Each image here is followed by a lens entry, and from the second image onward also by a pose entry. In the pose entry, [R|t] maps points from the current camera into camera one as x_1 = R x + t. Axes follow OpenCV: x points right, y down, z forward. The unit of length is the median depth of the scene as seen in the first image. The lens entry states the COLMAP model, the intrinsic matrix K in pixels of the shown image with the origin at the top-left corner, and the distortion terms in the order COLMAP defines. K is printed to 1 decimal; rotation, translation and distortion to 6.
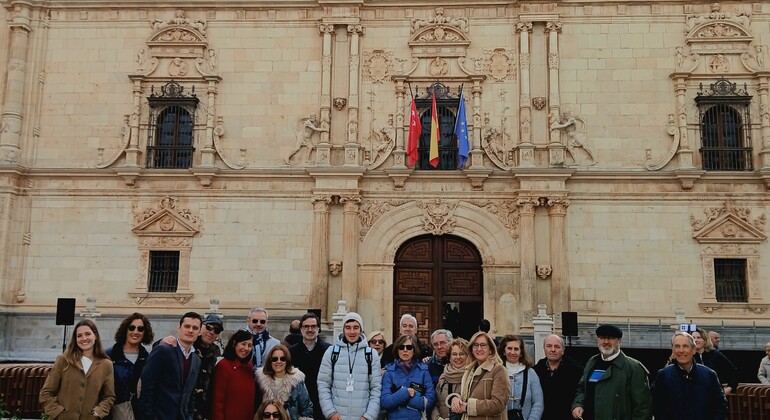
lens RADIAL K [[615.4, 0, 385.0], [0, 615.4, 210.0], [0, 0, 1]] dist [0.112937, -0.183105]
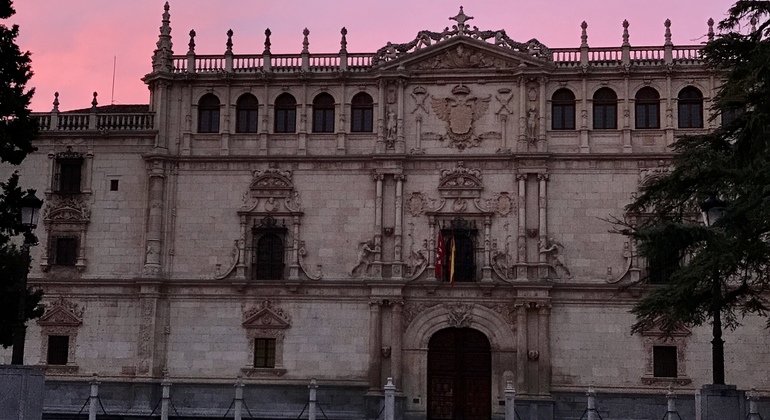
lens RADIAL K [[1084.6, 0, 385.0], [0, 1084.6, 210.0], [0, 0, 1]] dist [0.149410, -0.019199]
pose [[0.998045, -0.004135, -0.062365, 0.071163], [0.003178, 0.999876, -0.015430, -0.185213], [0.062421, 0.015202, 0.997934, -1.436388]]
